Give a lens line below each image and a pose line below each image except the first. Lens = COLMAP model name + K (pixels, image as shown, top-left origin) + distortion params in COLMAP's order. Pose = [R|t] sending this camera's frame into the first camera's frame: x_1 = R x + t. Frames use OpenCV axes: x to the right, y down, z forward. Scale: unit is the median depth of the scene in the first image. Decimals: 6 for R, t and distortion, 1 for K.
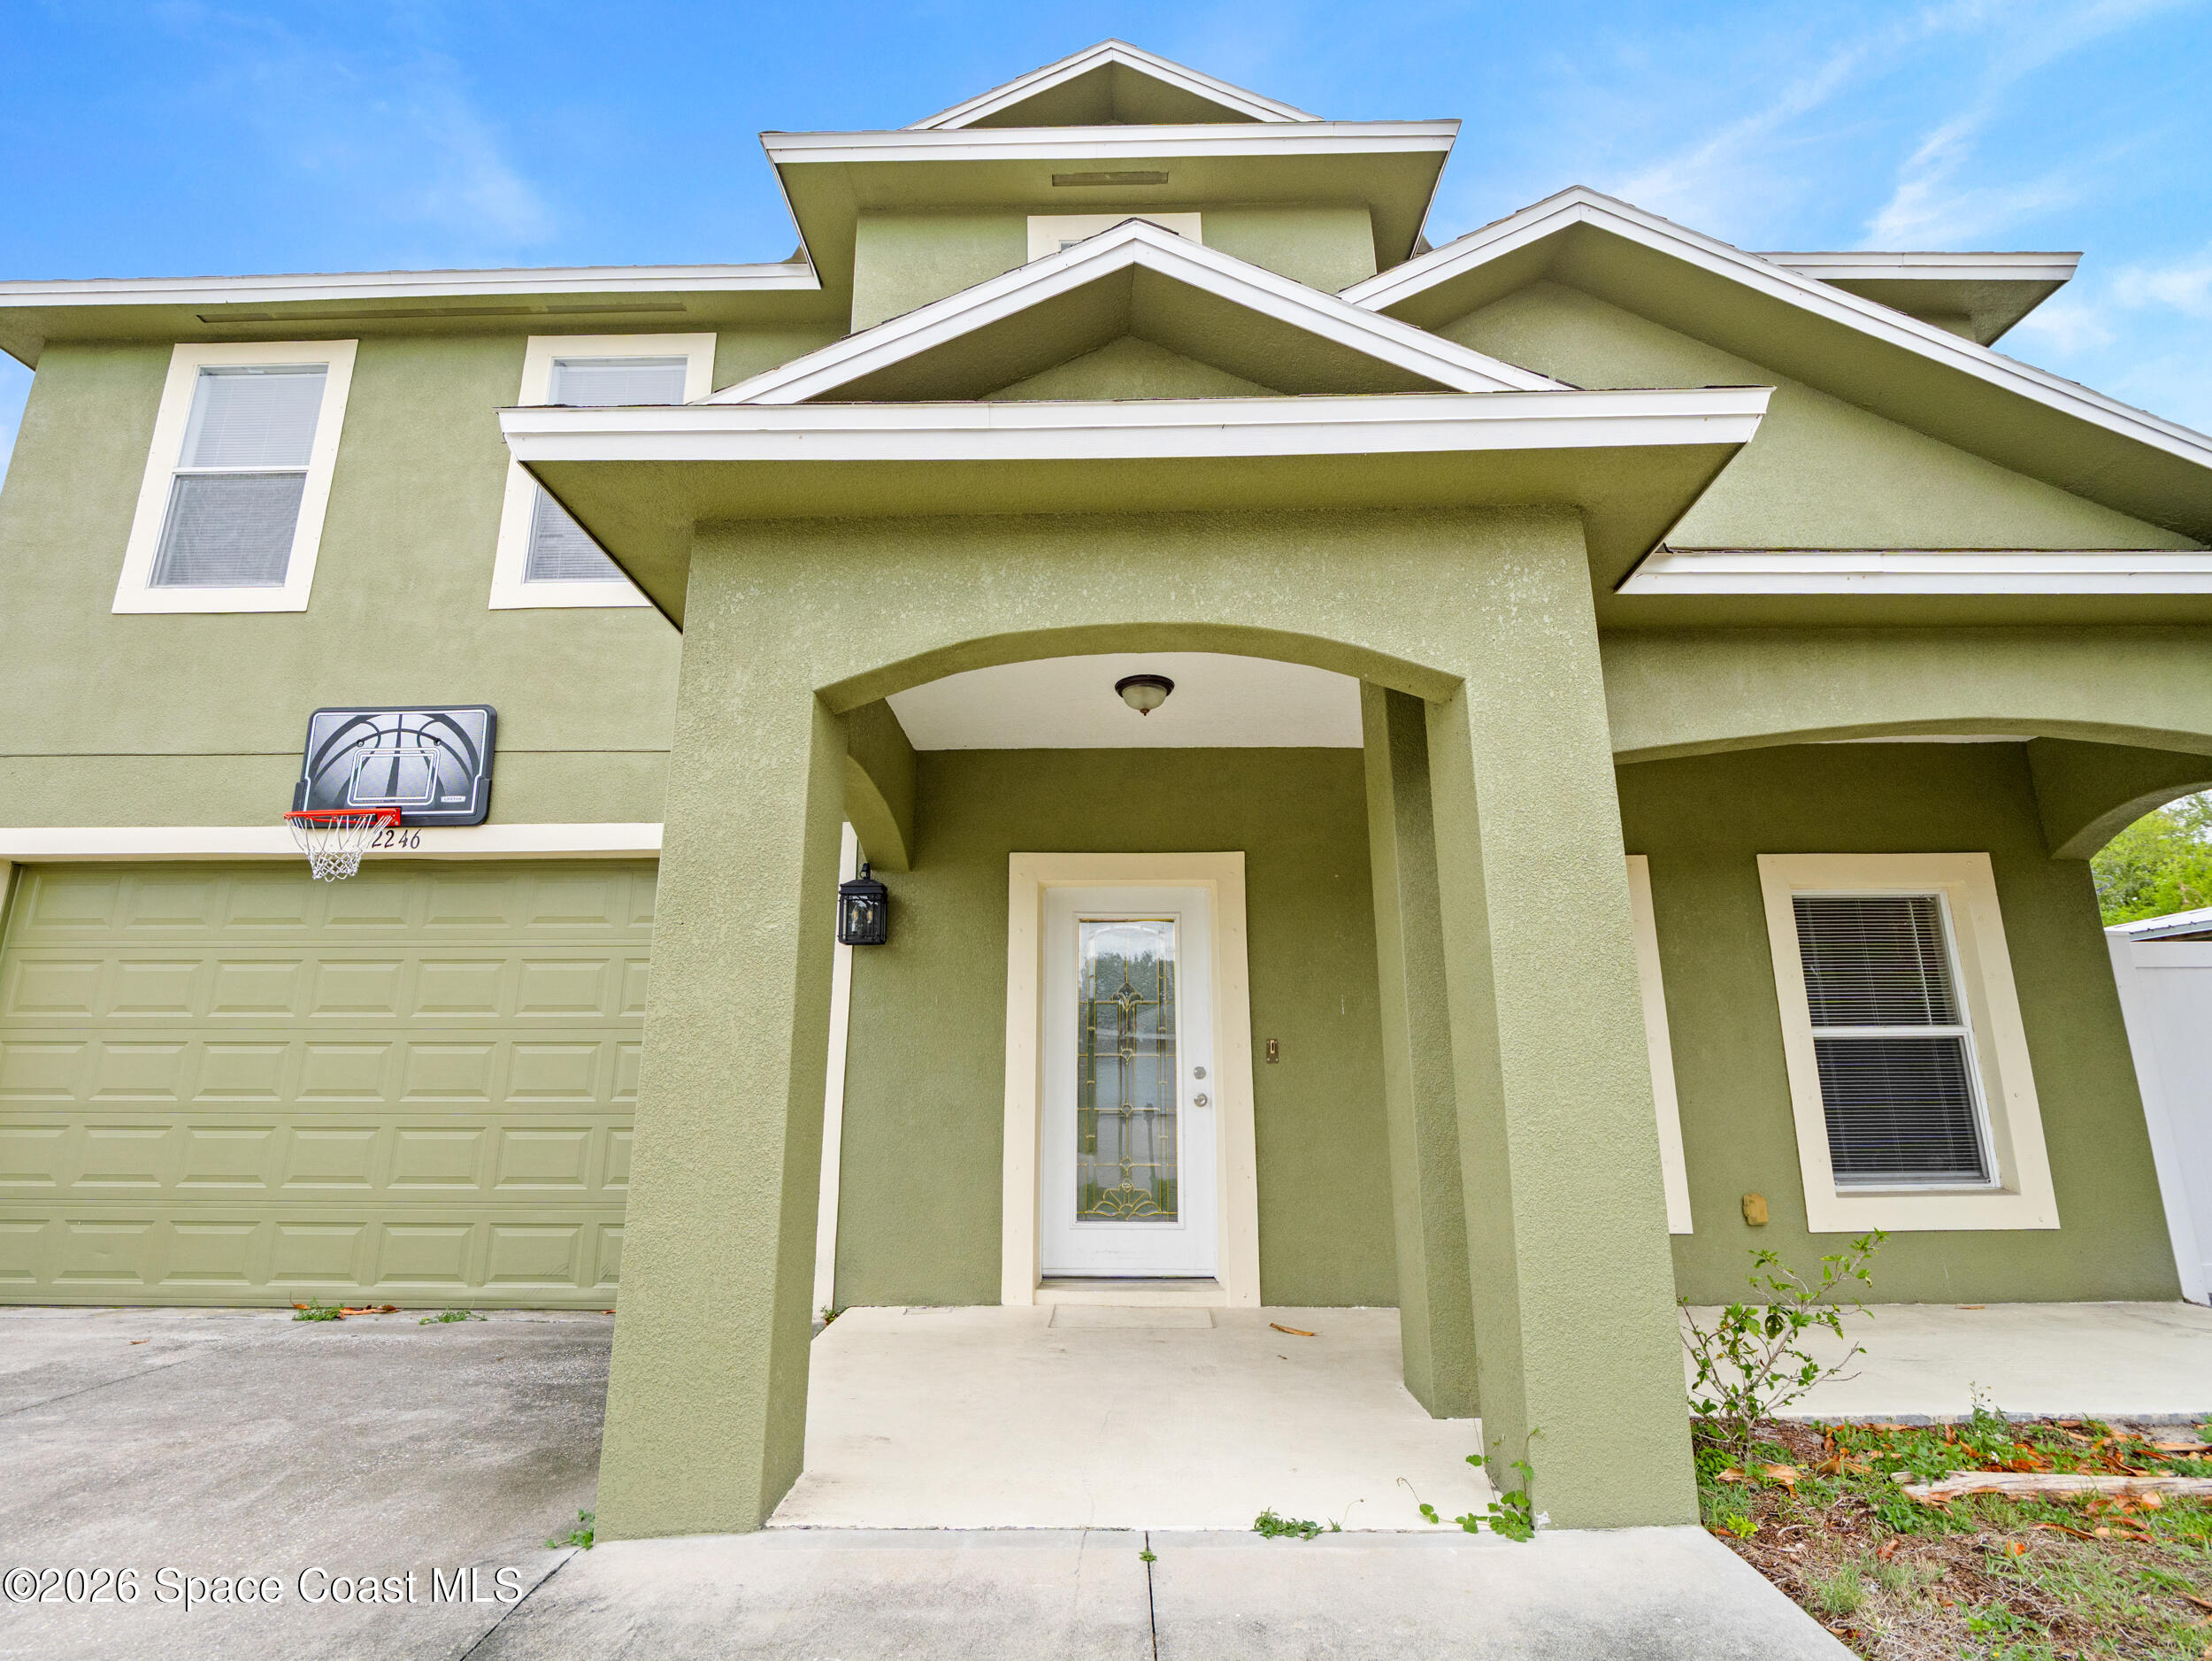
lens RADIAL K [[1029.5, 0, 1102.9], [0, 1029.5, 822.5], [0, 0, 1]] dist [-0.014047, -0.000230]
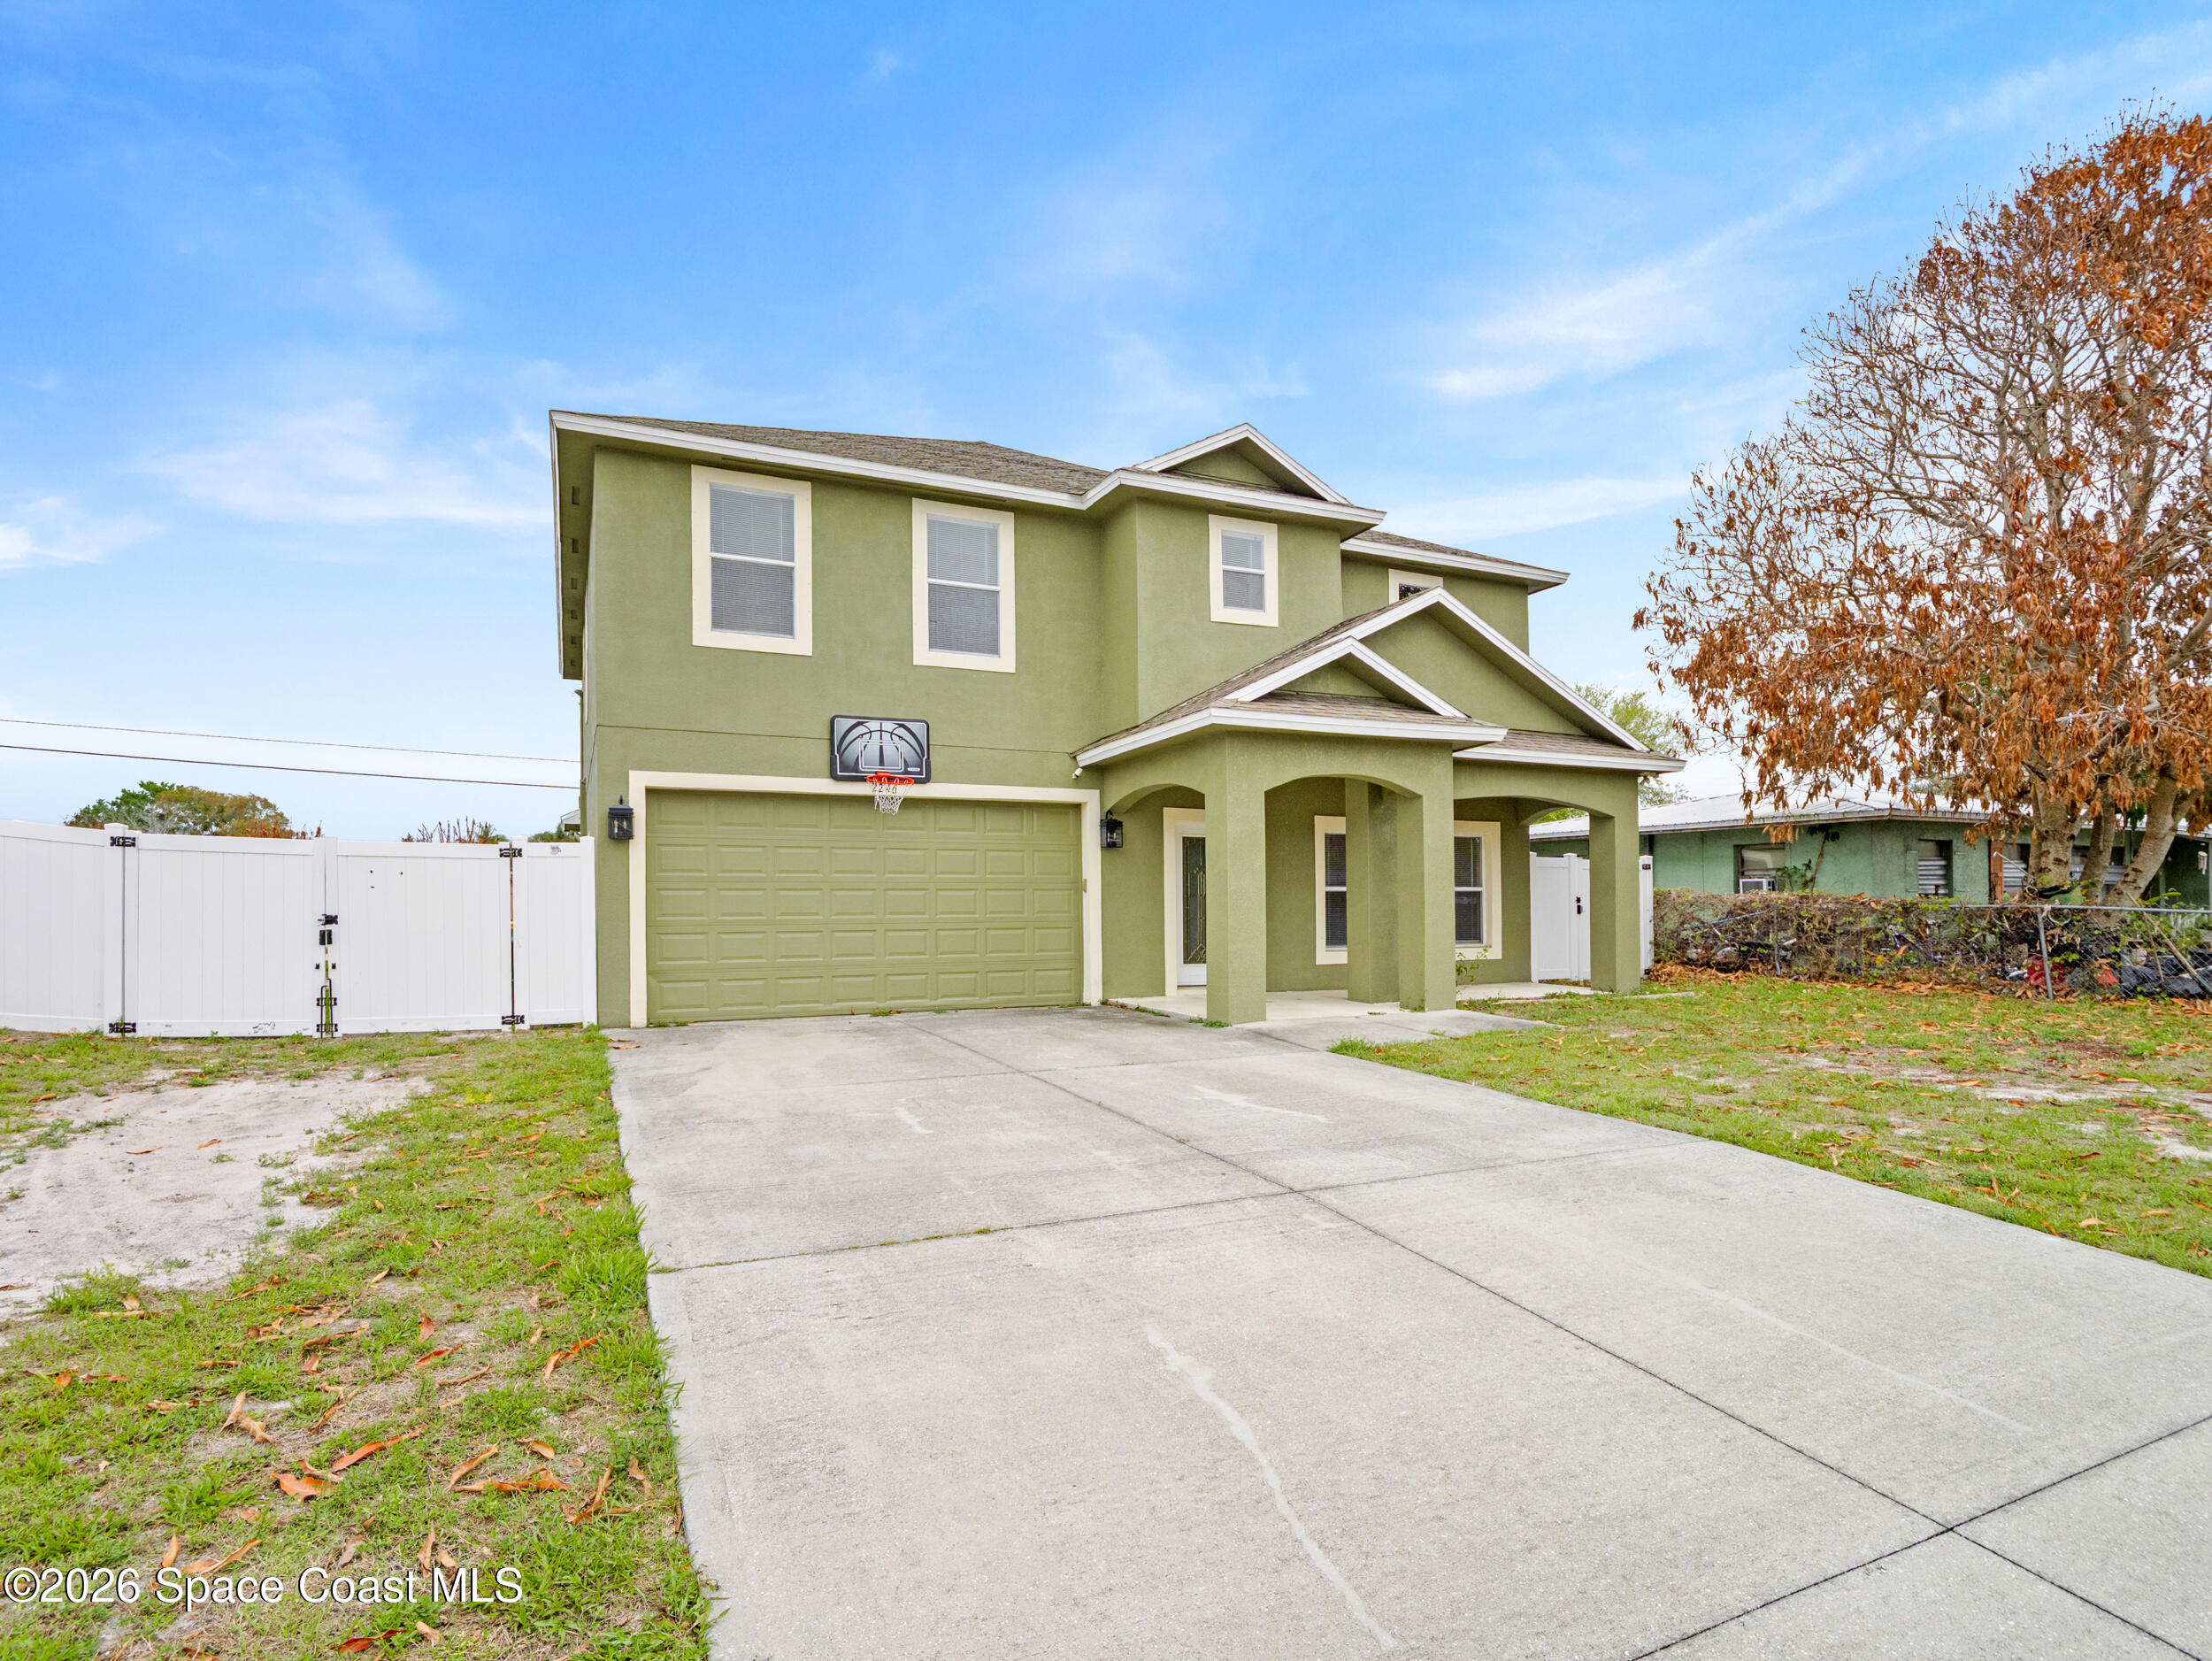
lens RADIAL K [[1072.8, 0, 1103.3], [0, 1072.8, 821.6], [0, 0, 1]] dist [-0.012585, -0.000546]
pose [[0.910484, 0.032921, 0.412233, -1.142283], [-0.104363, 0.982854, 0.152011, -0.274533], [-0.400160, -0.181425, 0.898308, -1.016881]]
